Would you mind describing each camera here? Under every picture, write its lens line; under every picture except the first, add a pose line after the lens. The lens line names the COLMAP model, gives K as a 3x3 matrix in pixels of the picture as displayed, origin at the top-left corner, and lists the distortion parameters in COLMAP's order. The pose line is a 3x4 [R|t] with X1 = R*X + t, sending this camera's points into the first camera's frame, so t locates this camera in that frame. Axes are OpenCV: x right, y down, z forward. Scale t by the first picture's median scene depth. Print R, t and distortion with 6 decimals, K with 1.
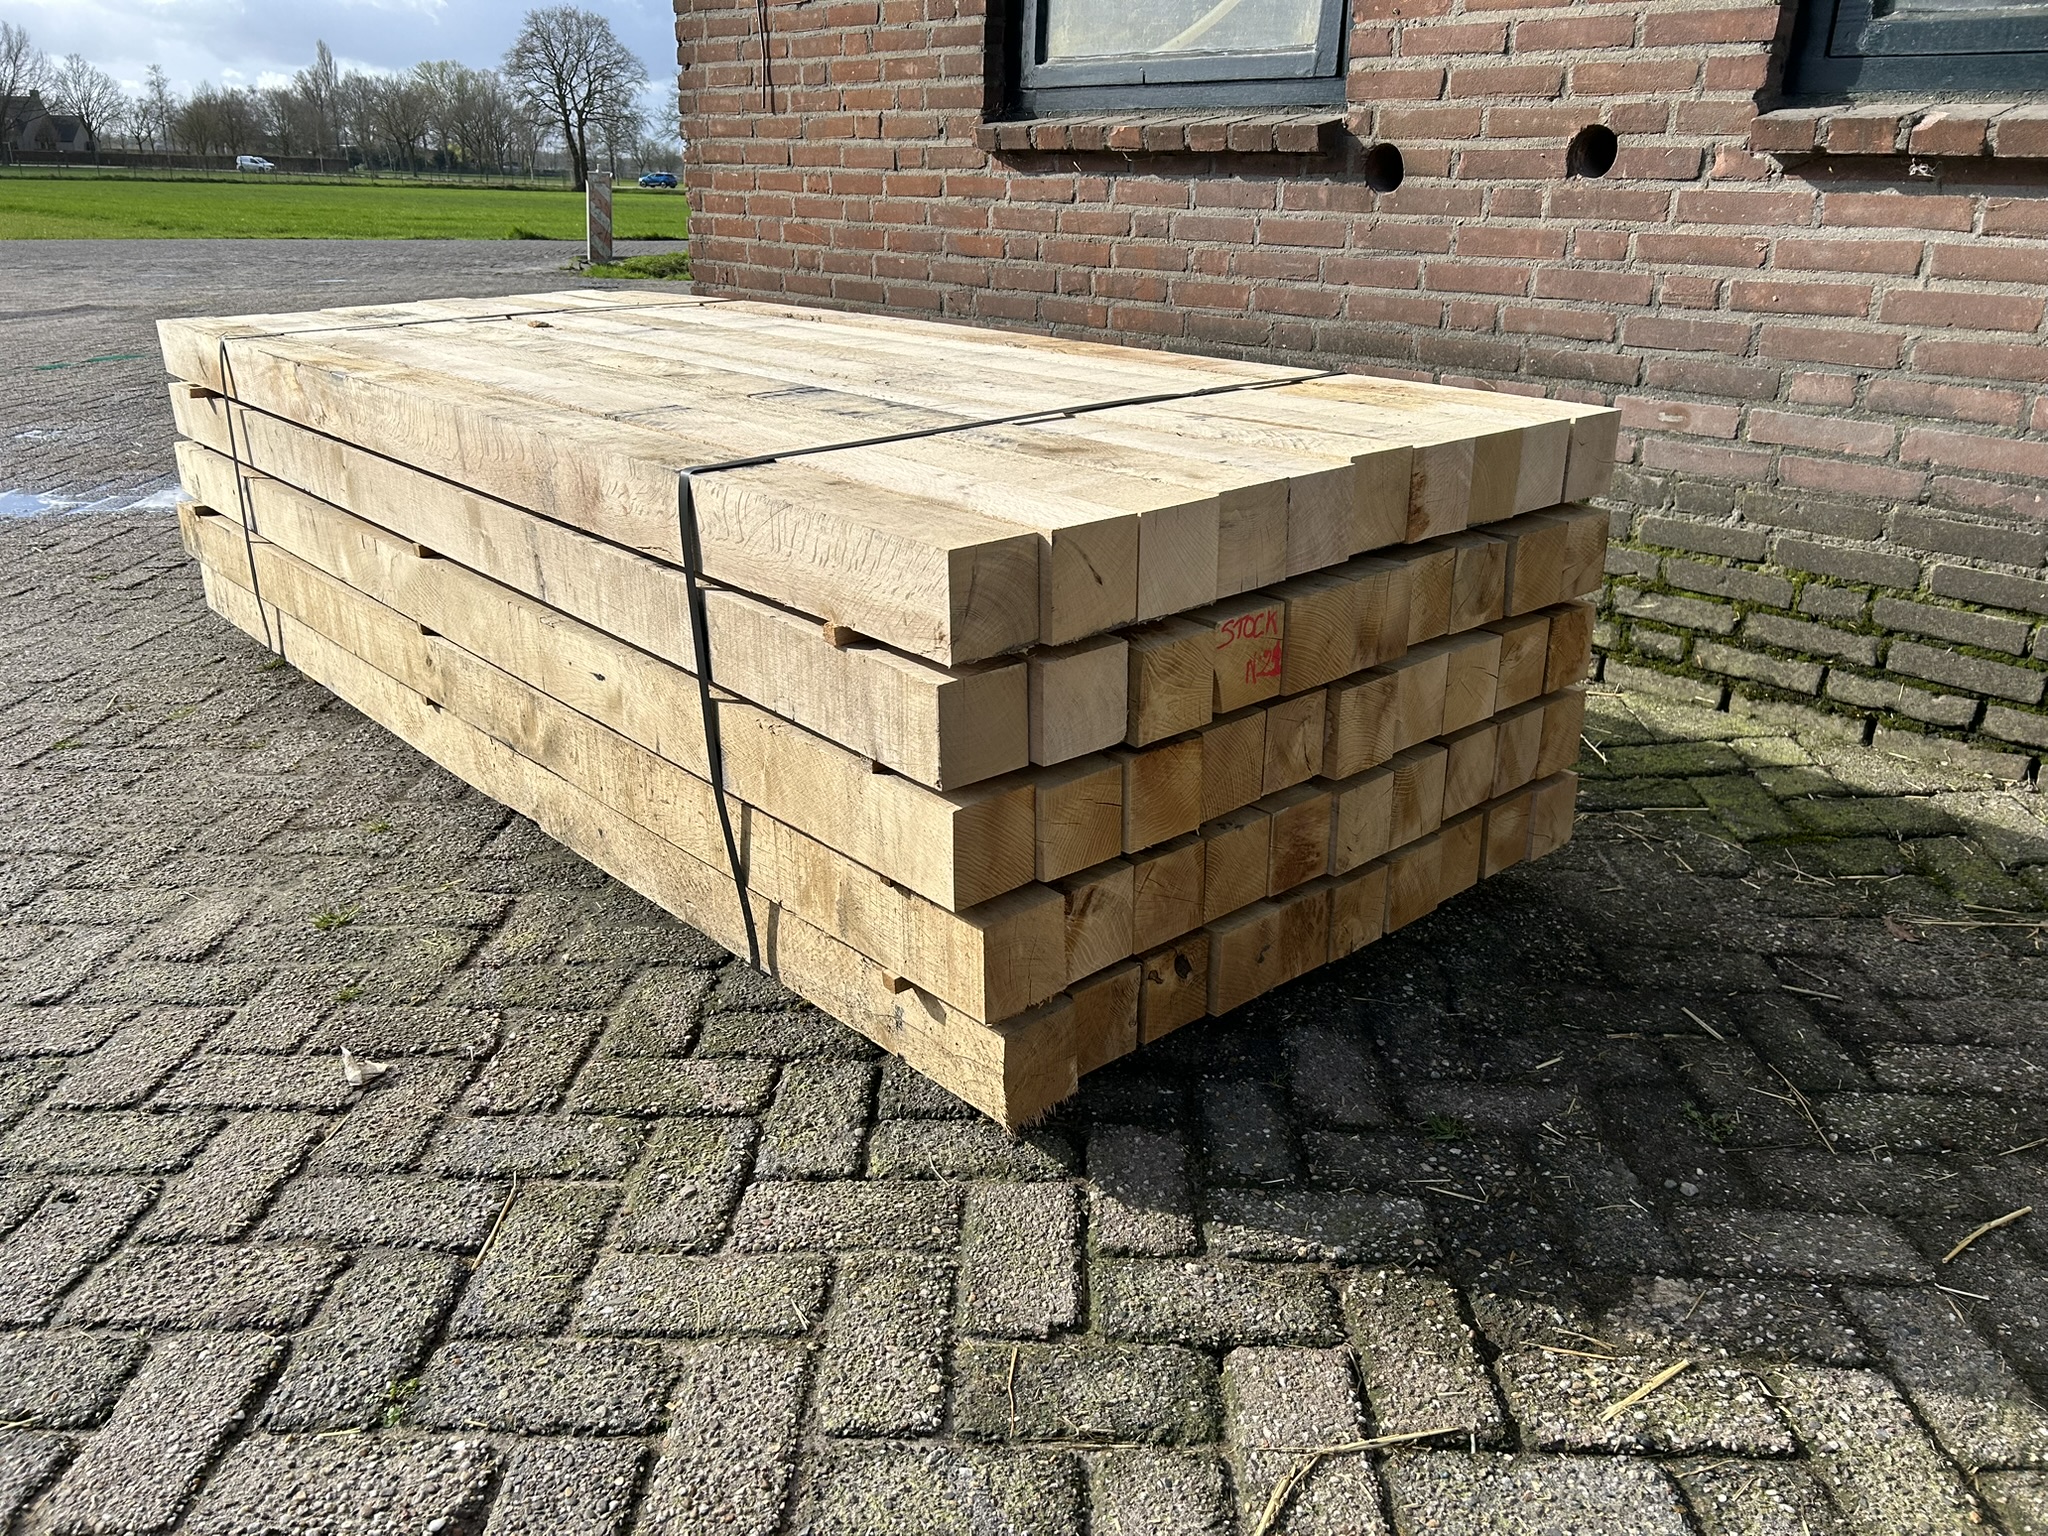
lens RADIAL K [[1540.6, 0, 1010.8], [0, 1540.6, 762.2], [0, 0, 1]] dist [0.039512, -0.041091]
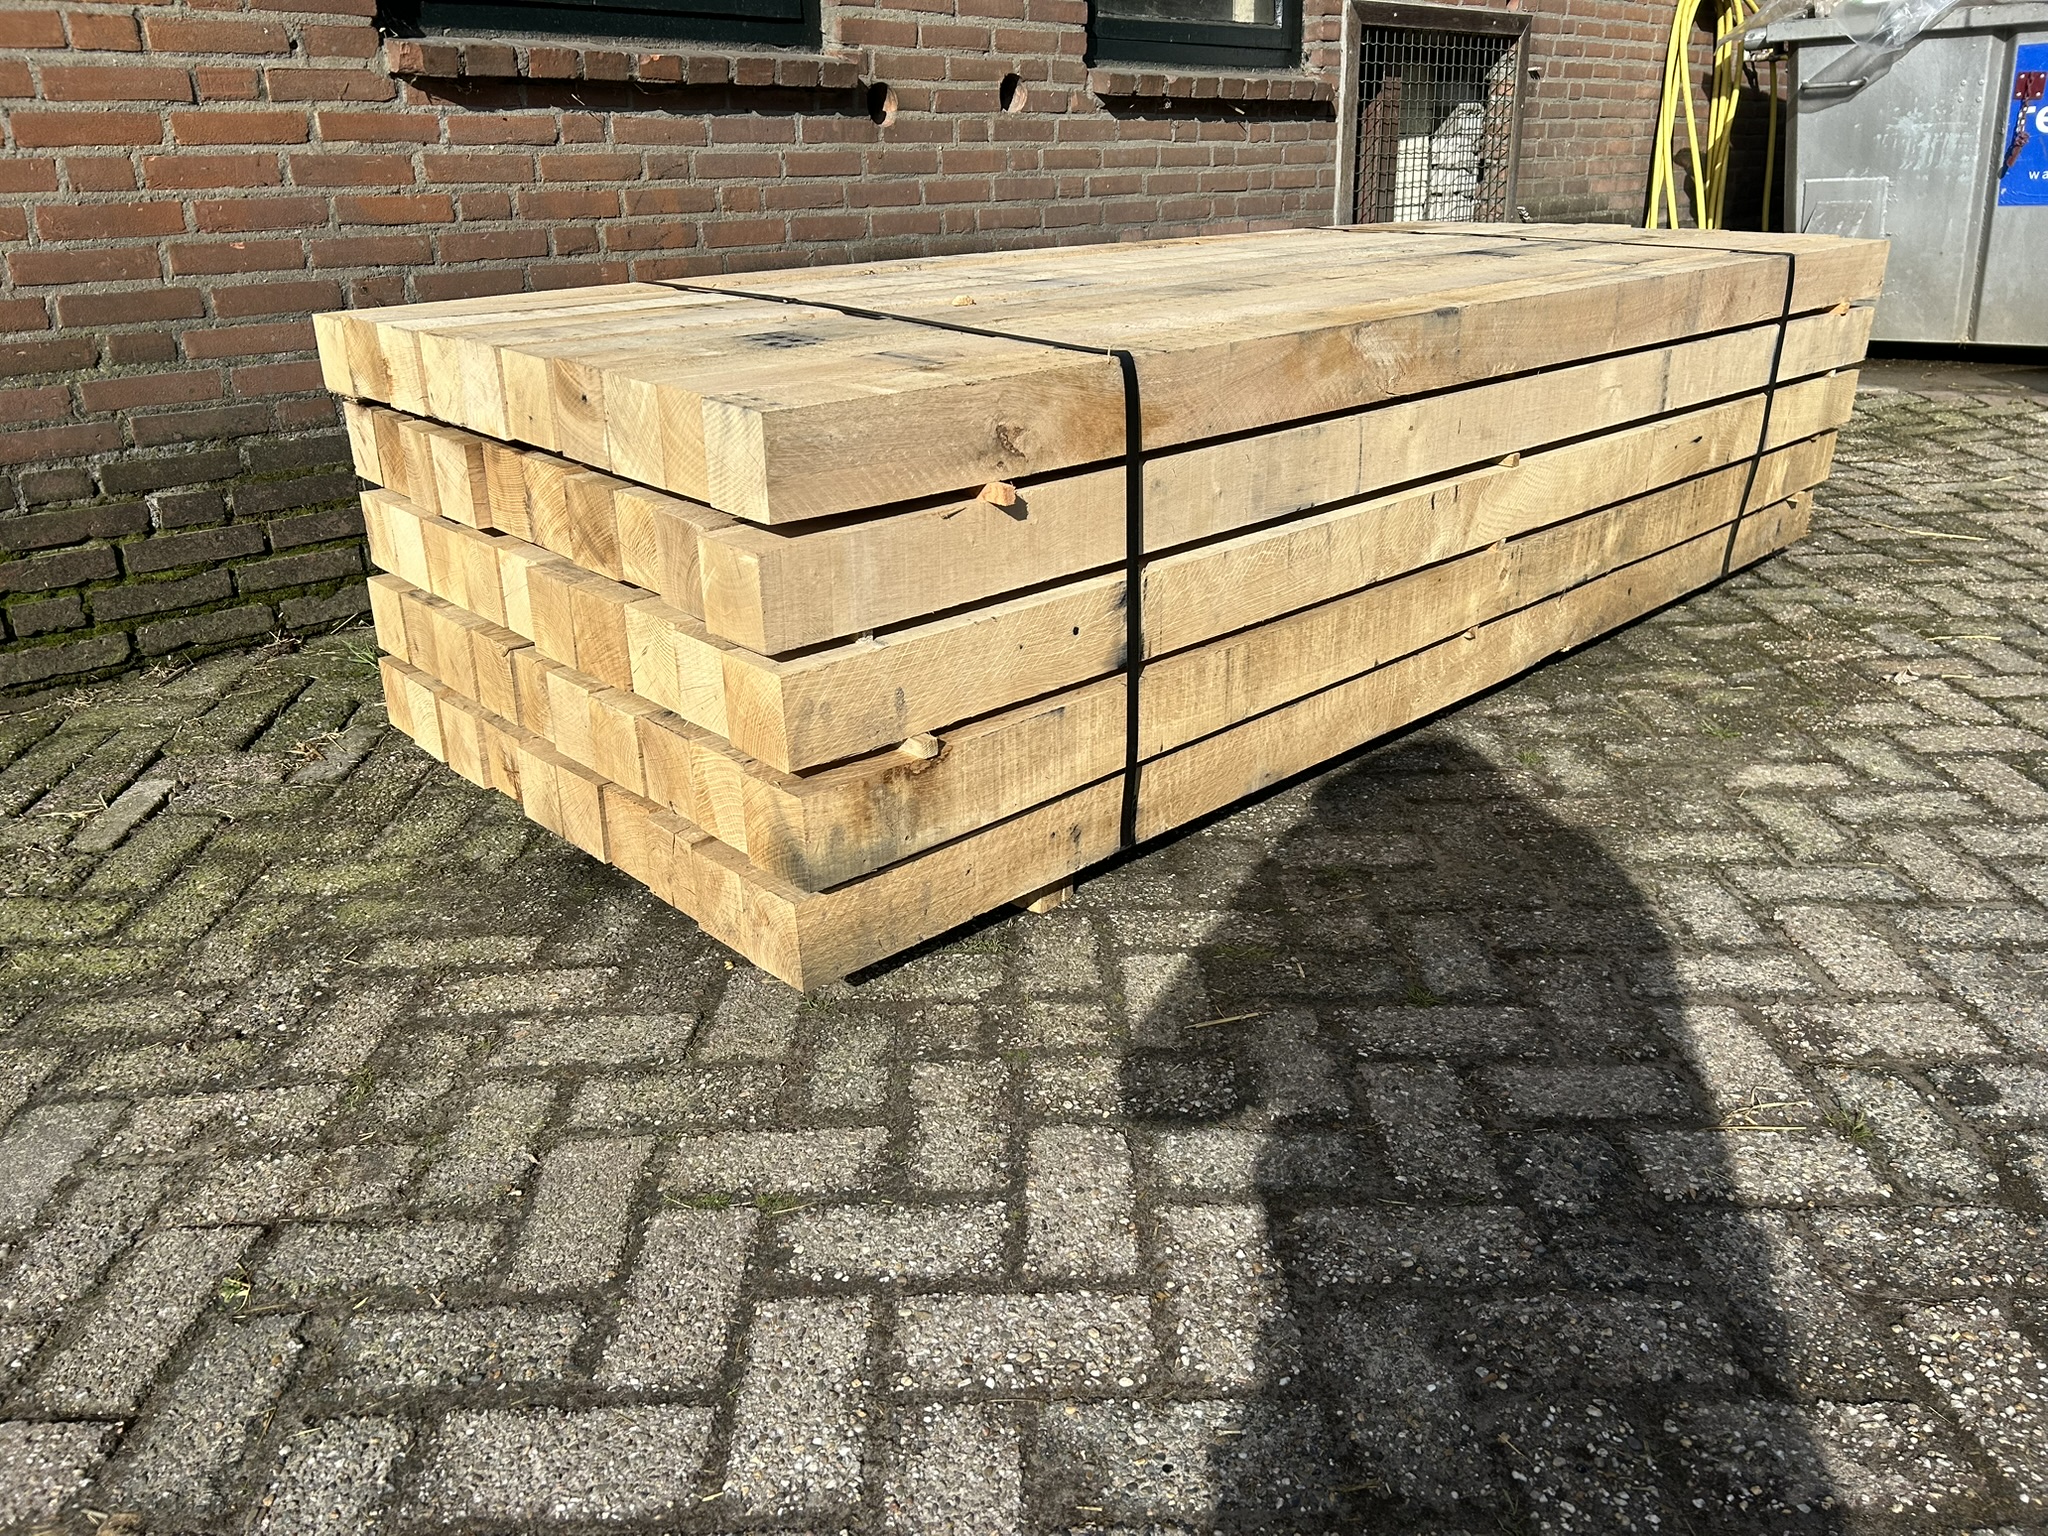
lens RADIAL K [[1540.6, 0, 1032.6], [0, 1540.6, 758.2], [0, 0, 1]] dist [0.039512, -0.041091]
pose [[-0.052261, -0.372846, 0.926421, -1.204152], [0.372938, 0.853284, 0.364449, -0.398883], [-0.926383, 0.364544, 0.094455, 1.113173]]
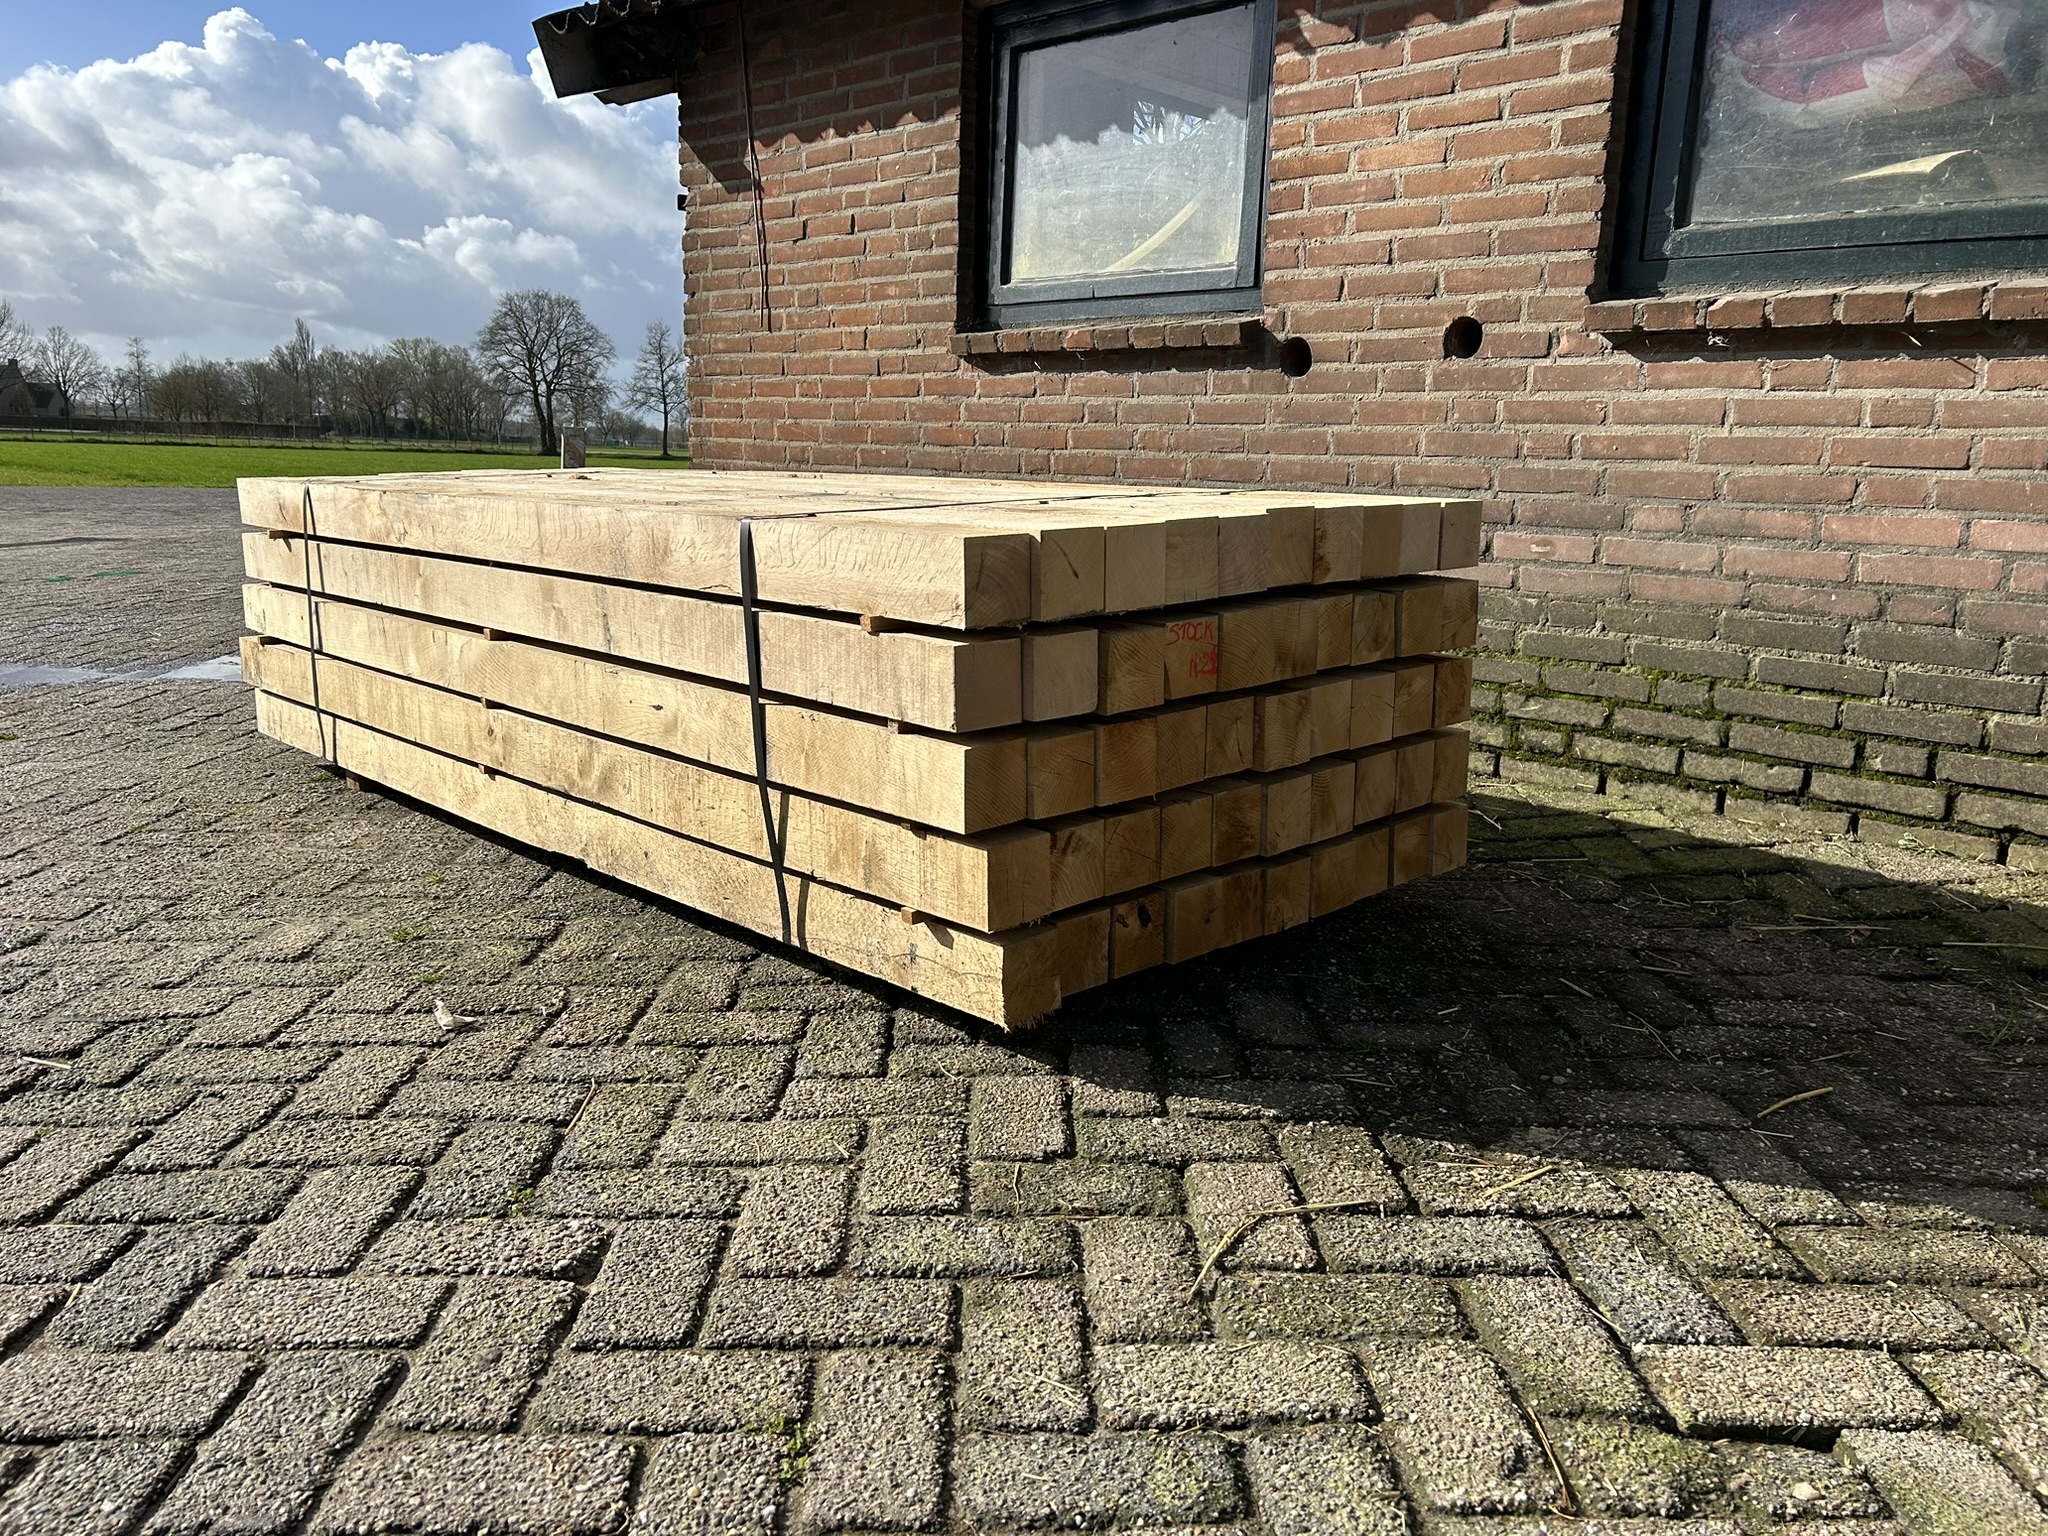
lens RADIAL K [[1540.6, 0, 1020.5], [0, 1540.6, 769.1], [0, 0, 1]] dist [0.039512, -0.041091]
pose [[0.999247, -0.002434, 0.038719, -0.021691], [0.008437, 0.987777, -0.155647, 0.133036], [-0.037867, 0.155857, 0.987054, -0.140797]]
